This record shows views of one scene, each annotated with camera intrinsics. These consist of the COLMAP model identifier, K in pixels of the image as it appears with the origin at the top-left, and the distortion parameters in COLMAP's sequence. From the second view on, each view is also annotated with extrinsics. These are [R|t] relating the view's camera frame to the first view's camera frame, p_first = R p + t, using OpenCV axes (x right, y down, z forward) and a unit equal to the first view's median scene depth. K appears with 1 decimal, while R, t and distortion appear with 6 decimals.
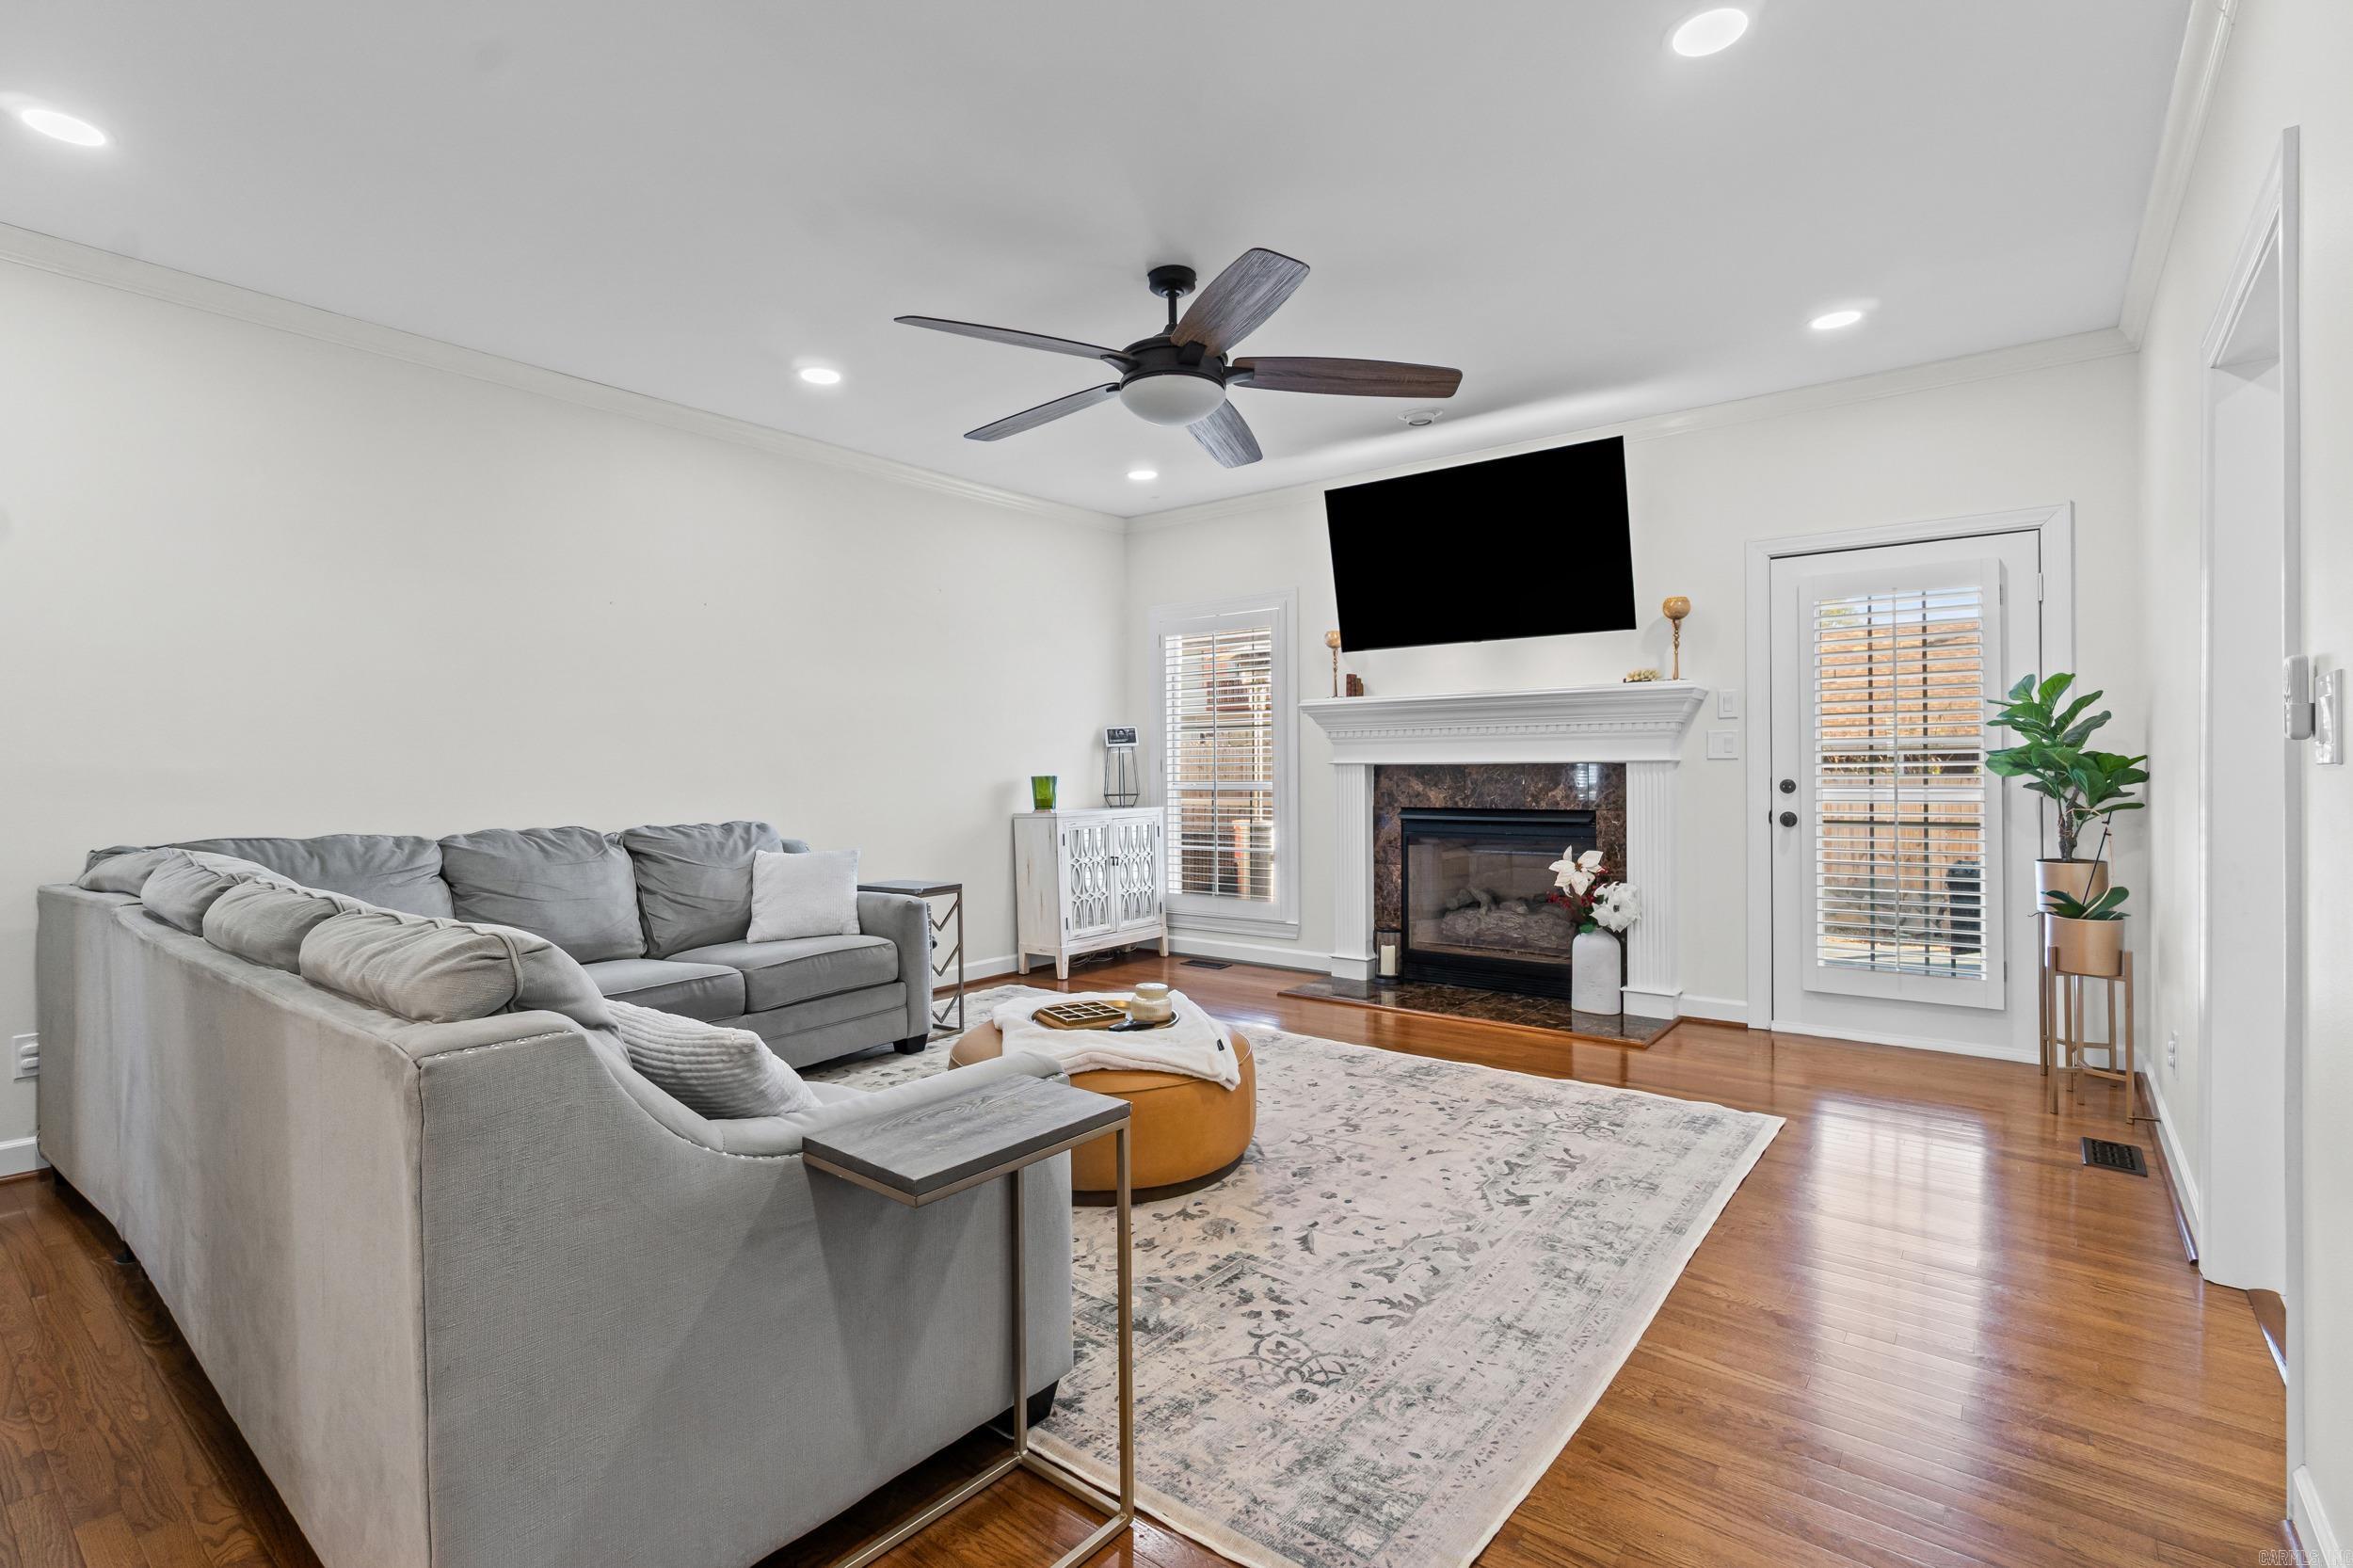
lens RADIAL K [[1071.9, 0, 1173.9], [0, 1071.9, 775.7], [0, 0, 1]] dist [0.000768, 0.000082]
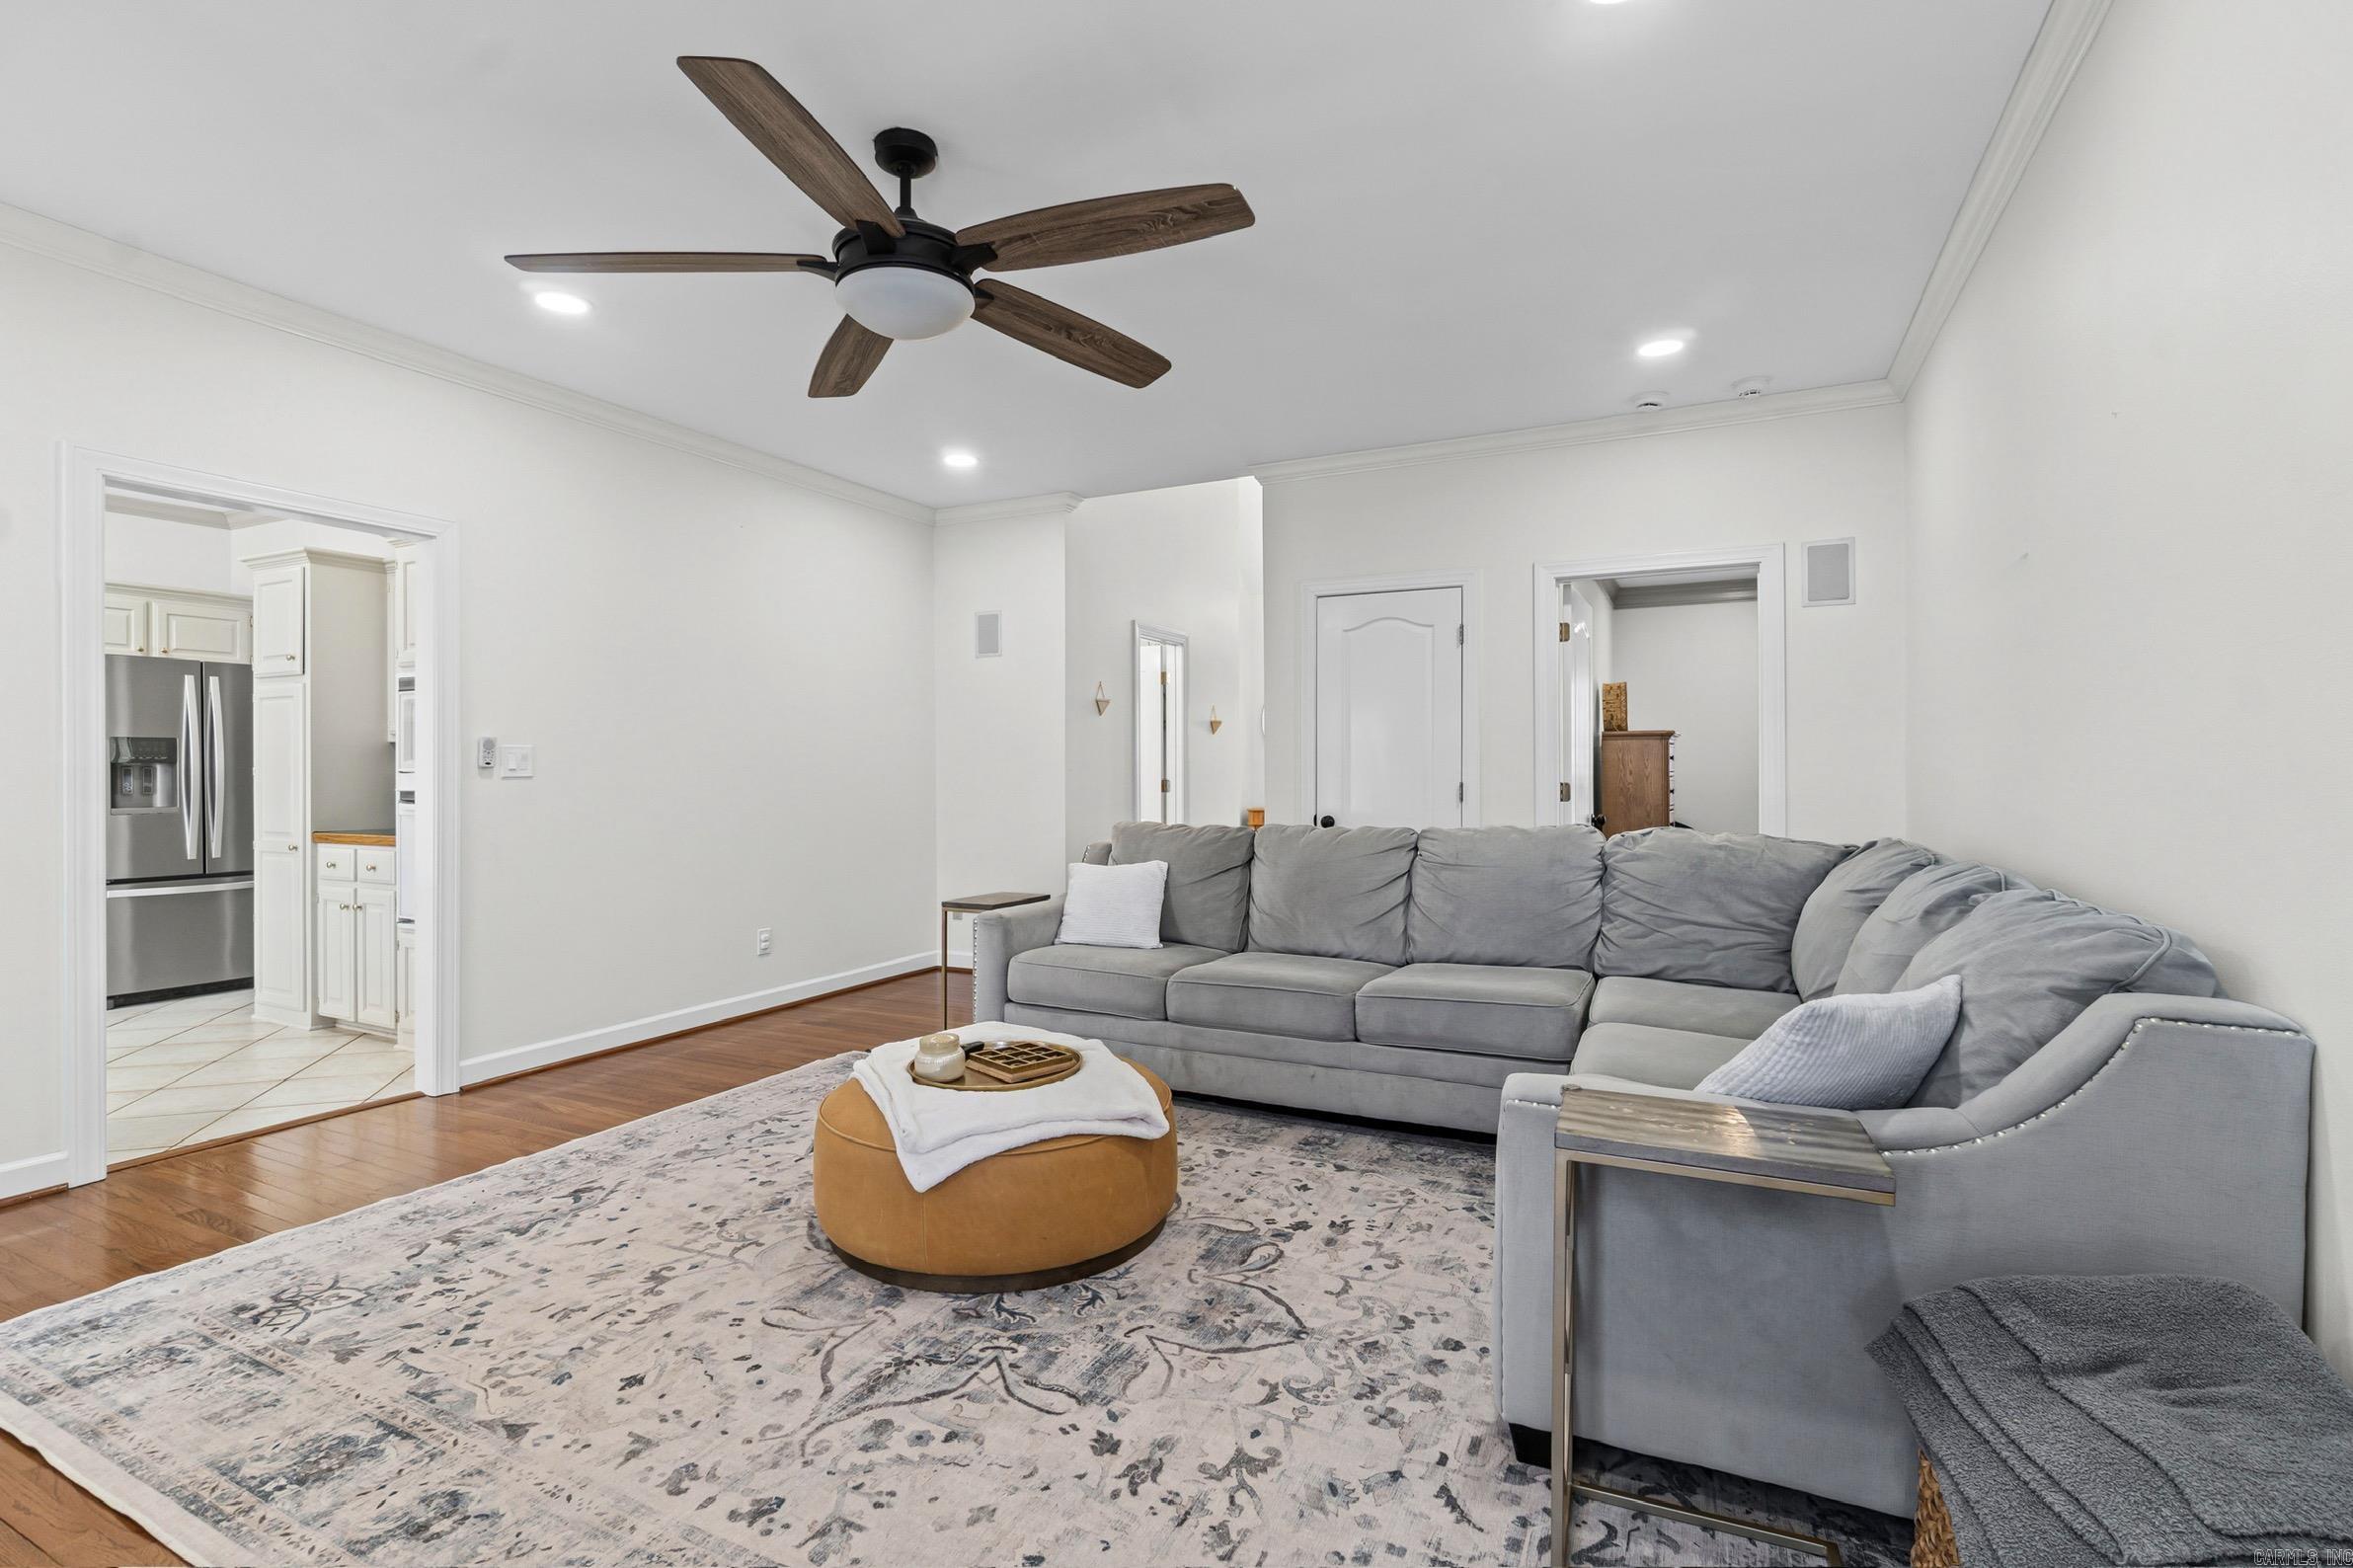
lens RADIAL K [[1071.9, 0, 1174.3], [0, 1071.9, 778.9], [0, 0, 1]] dist [0.000768, 0.000082]
pose [[-0.977832, 0.008721, -0.209211, -0.026044], [0.006566, 0.999918, 0.010992, -0.014417], [0.209289, 0.009375, -0.977809, 1.793343]]
